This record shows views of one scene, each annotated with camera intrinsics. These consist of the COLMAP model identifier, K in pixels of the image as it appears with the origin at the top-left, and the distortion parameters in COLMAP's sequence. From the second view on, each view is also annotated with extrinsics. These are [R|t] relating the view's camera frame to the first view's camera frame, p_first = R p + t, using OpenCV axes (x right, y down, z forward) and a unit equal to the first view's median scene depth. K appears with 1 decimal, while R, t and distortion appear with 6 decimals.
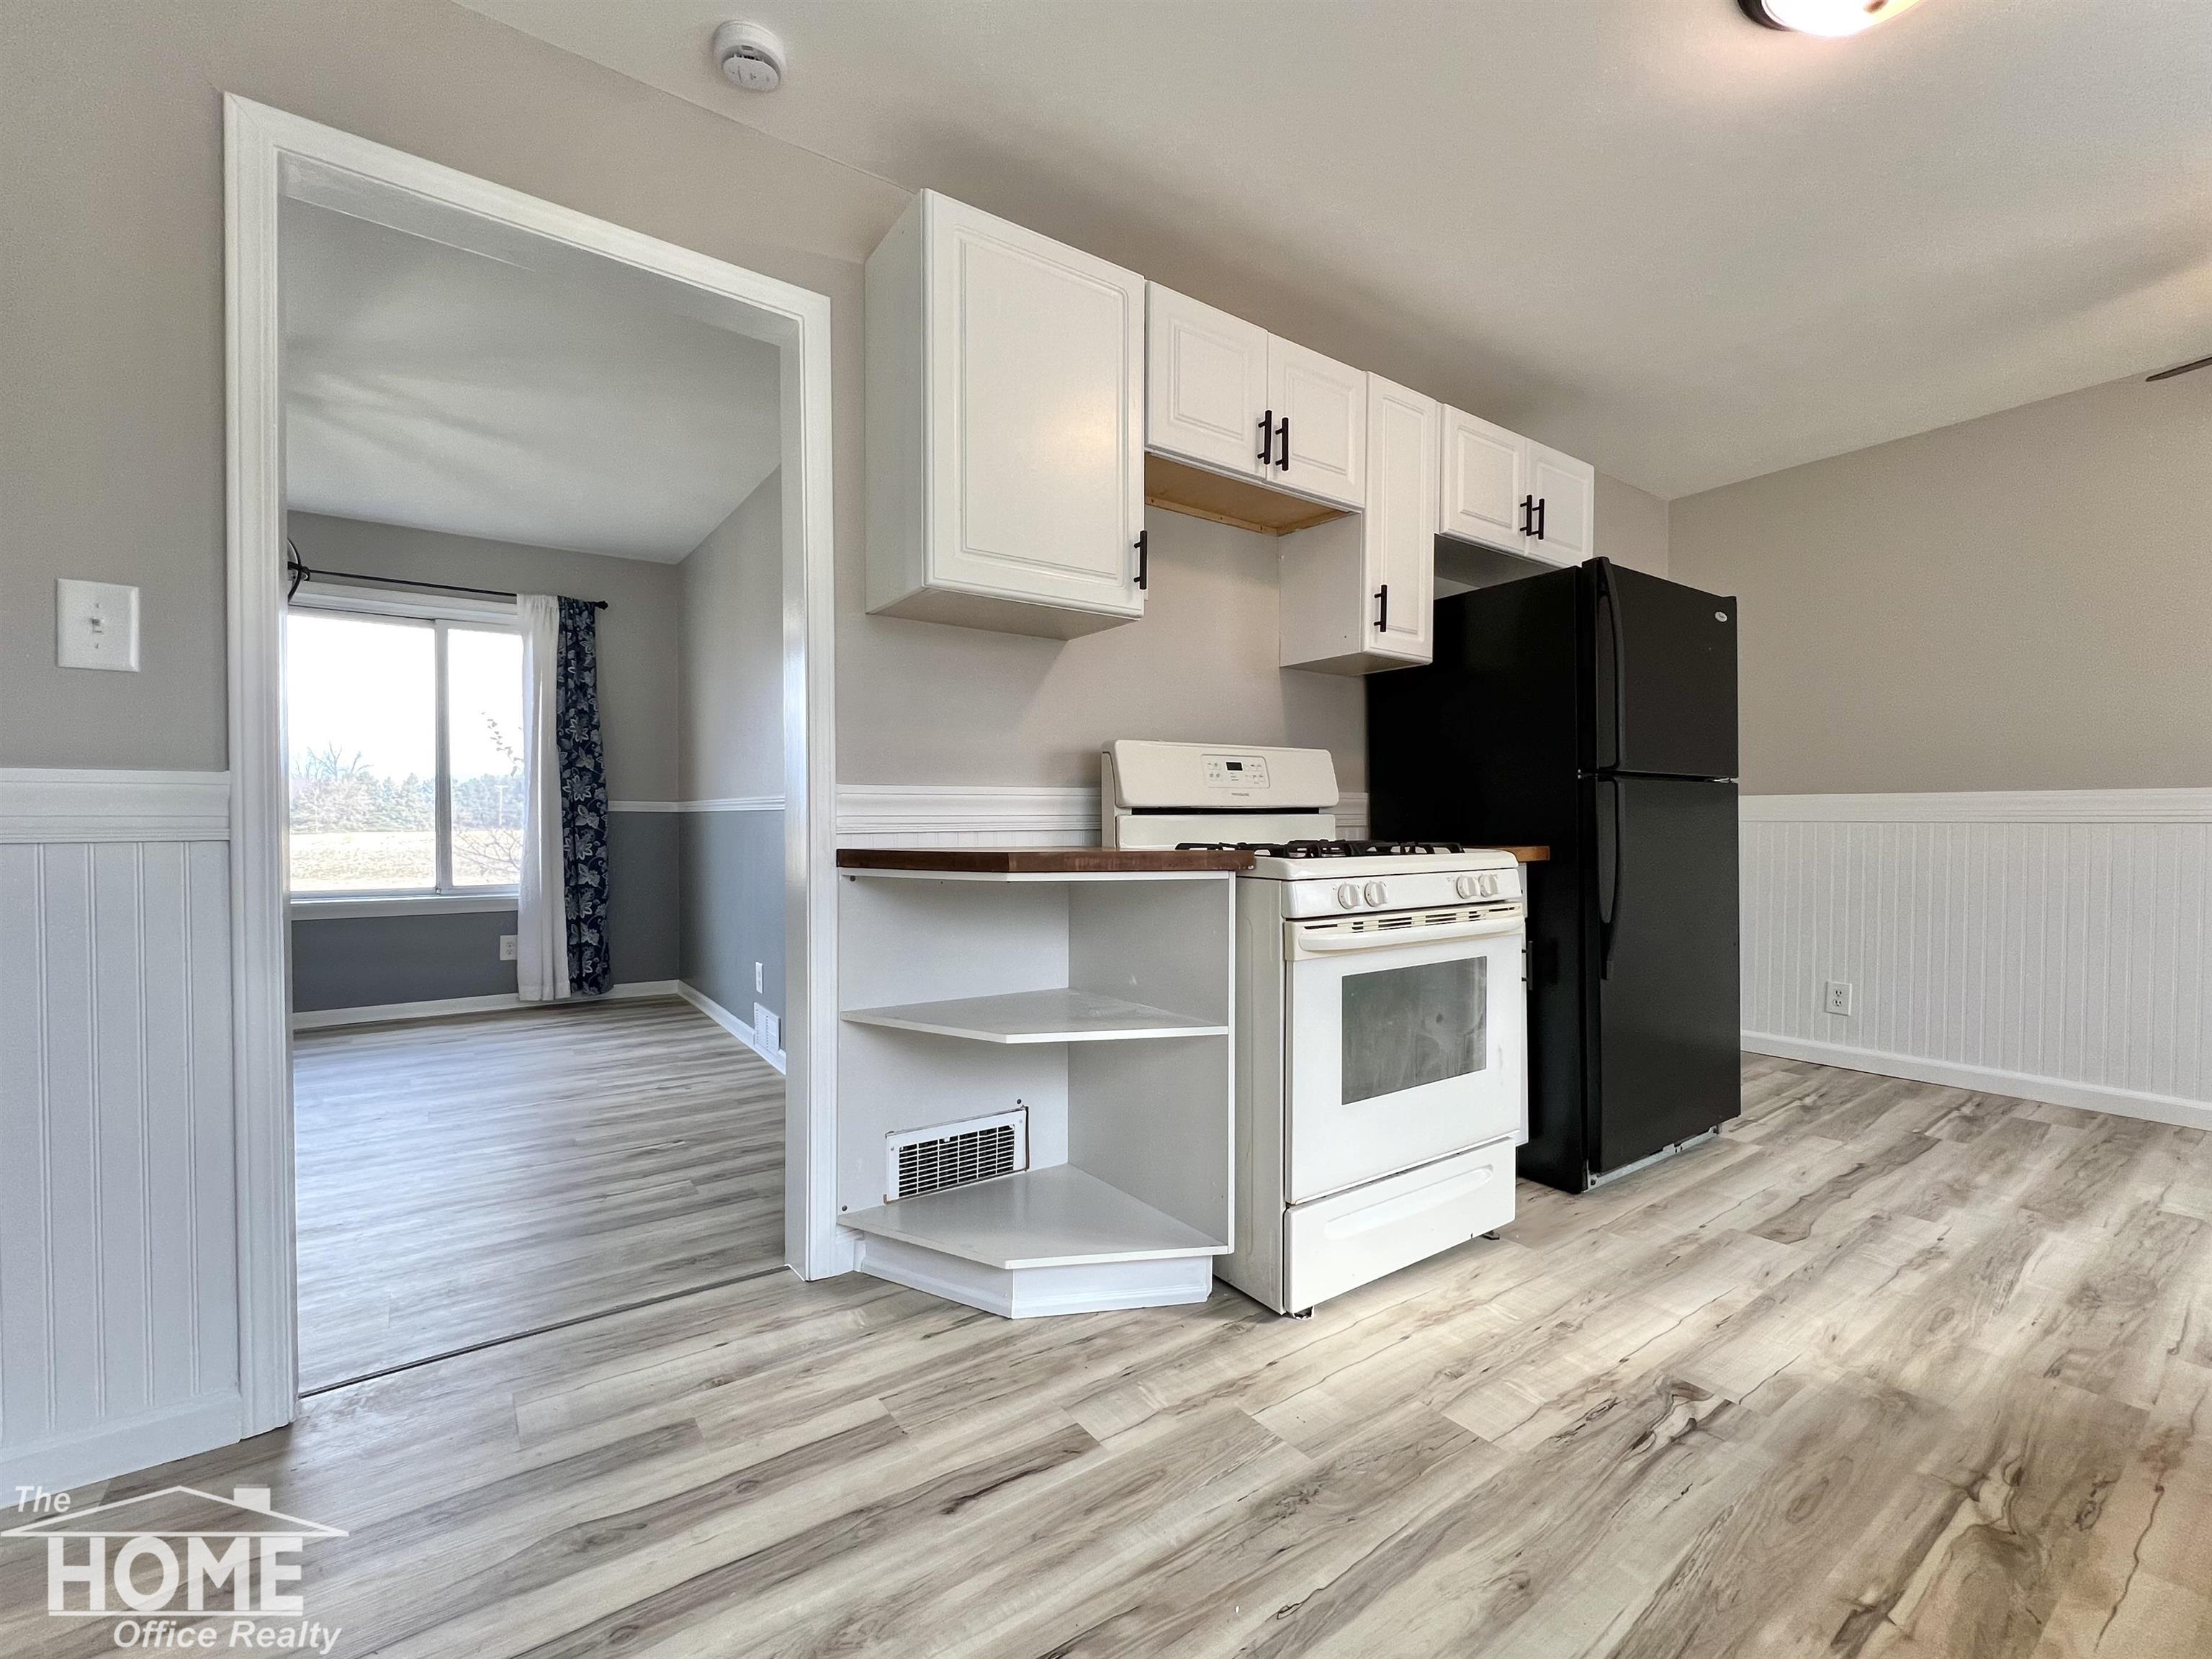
lens RADIAL K [[933.5, 0, 1088.6], [0, 933.5, 825.6], [0, 0, 1]] dist [-0.001639, 0.001486]
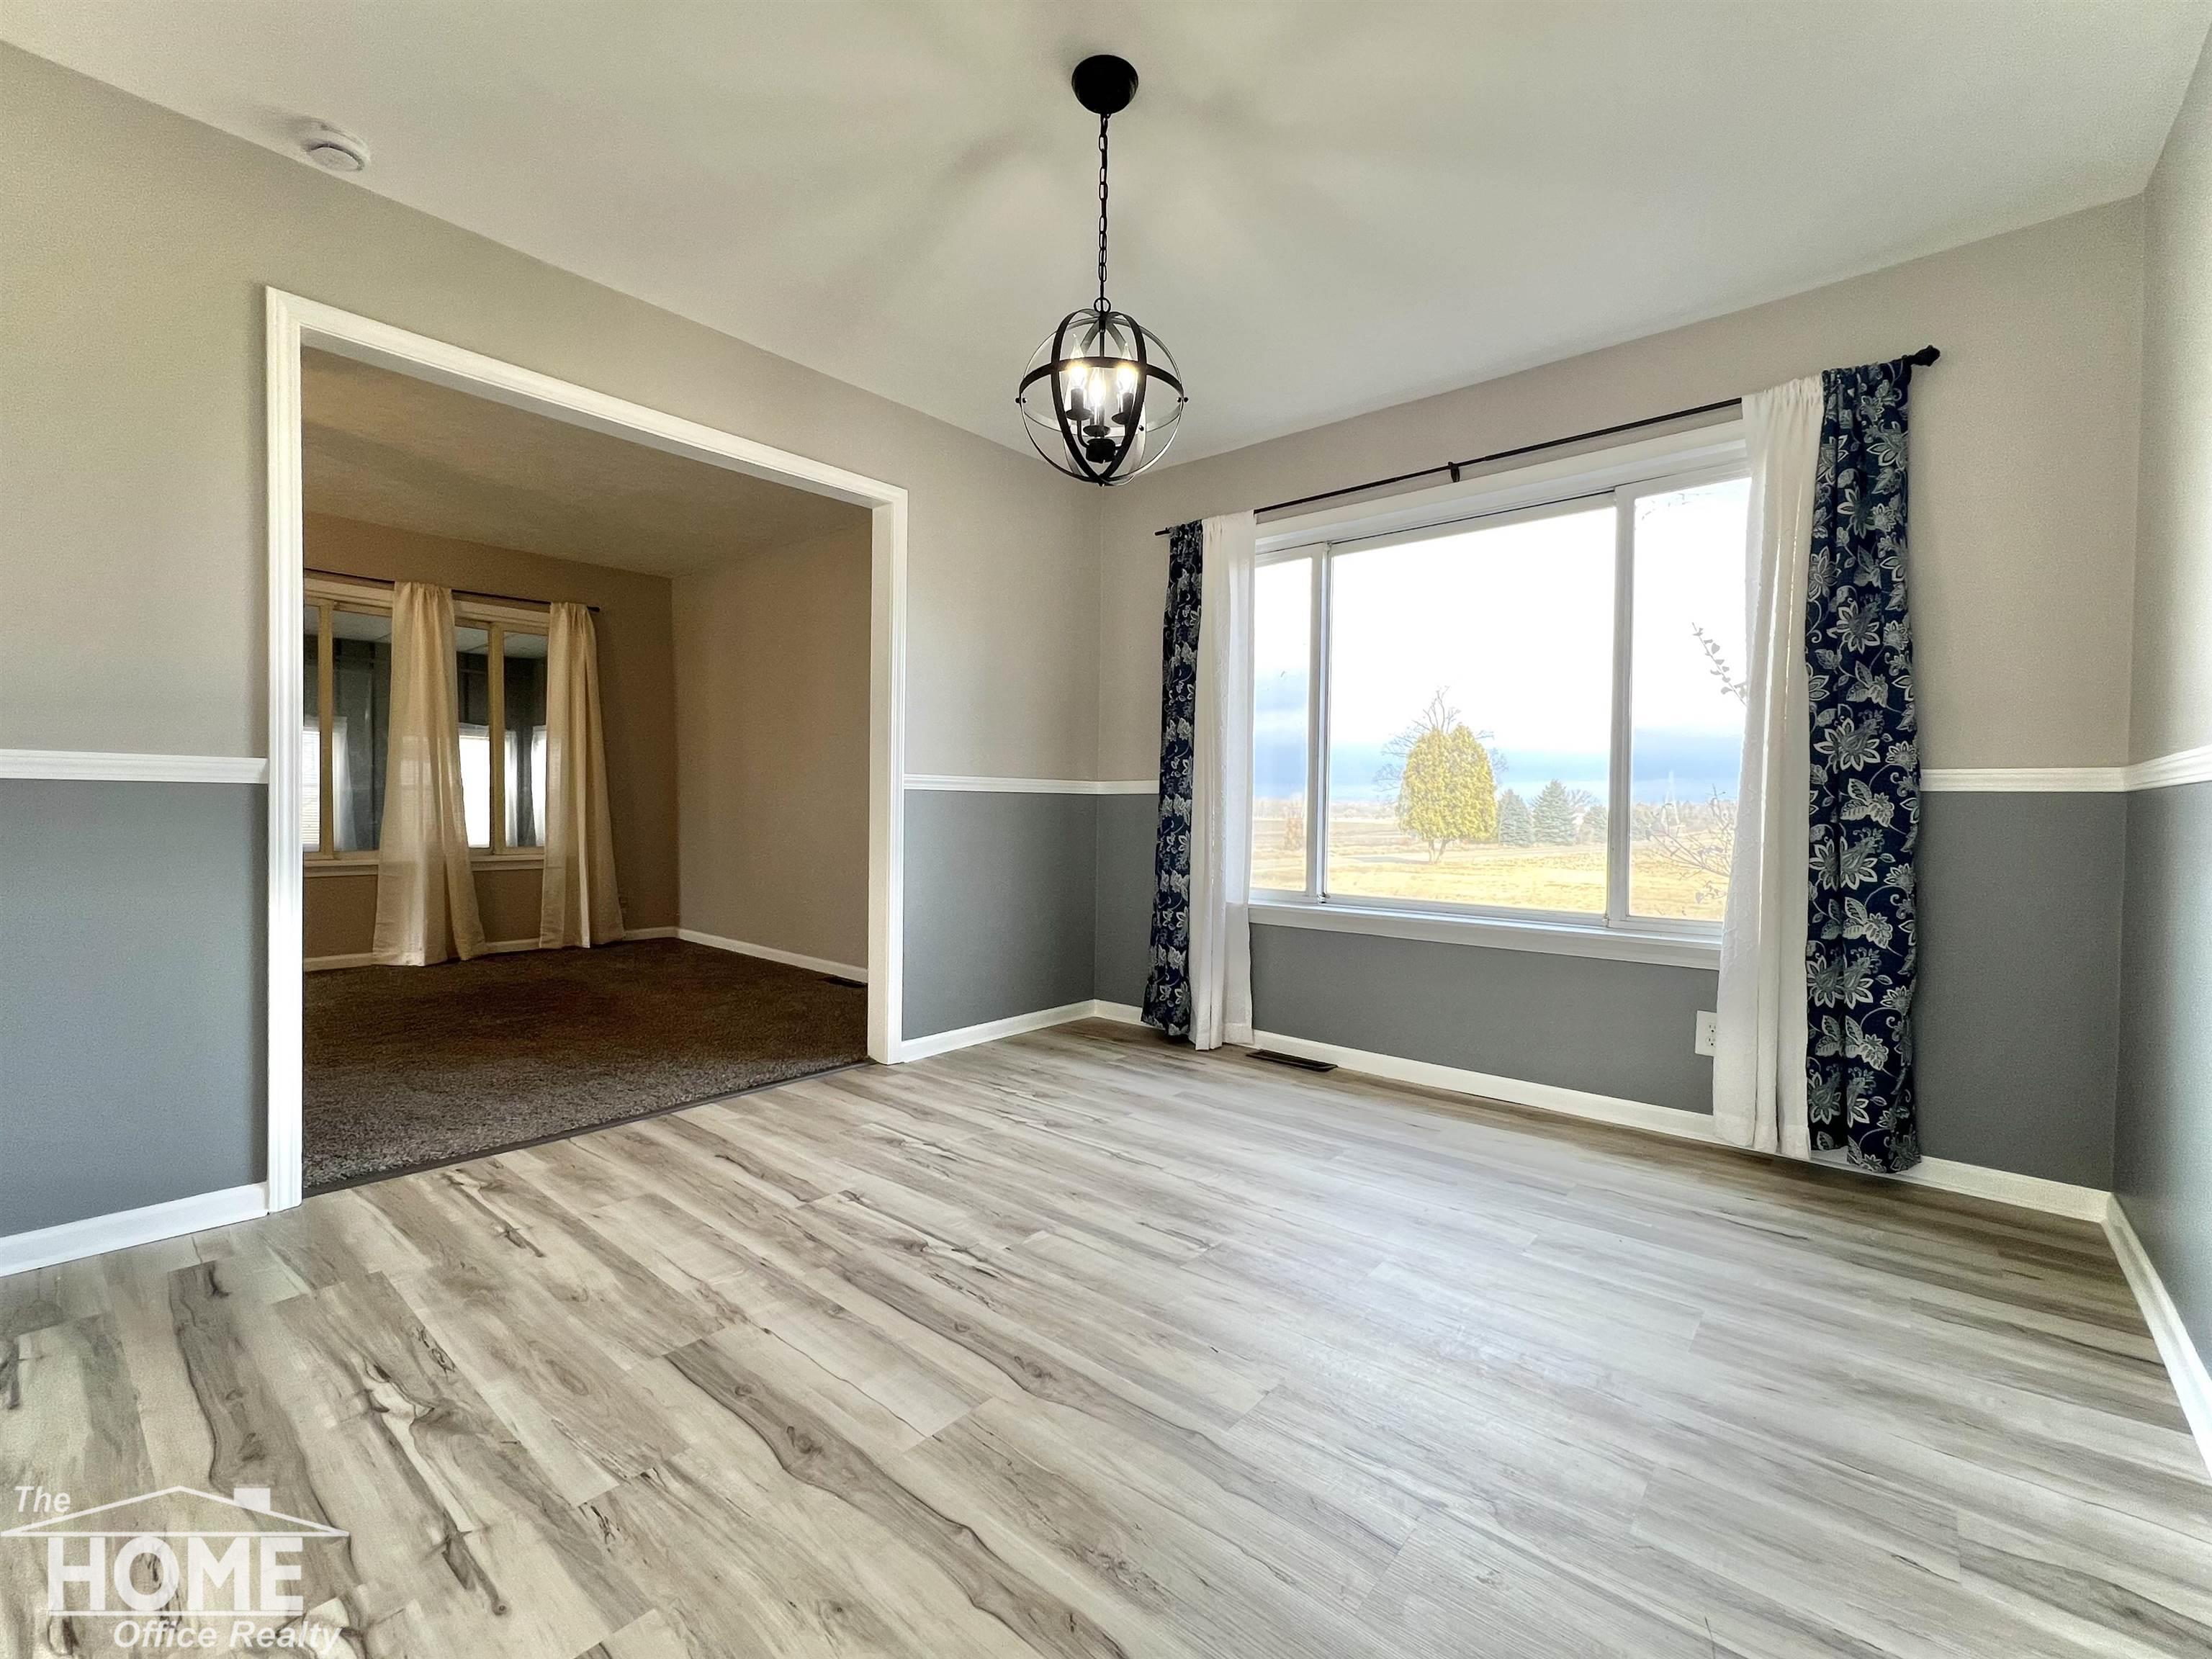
lens RADIAL K [[933.5, 0, 1090.7], [0, 933.5, 829.6], [0, 0, 1]] dist [-0.001639, 0.001486]
pose [[0.246427, 0.022406, -0.968902, -0.164408], [-0.026227, 0.999521, 0.016443, 0.007255], [0.968806, 0.021359, 0.246897, 0.486275]]
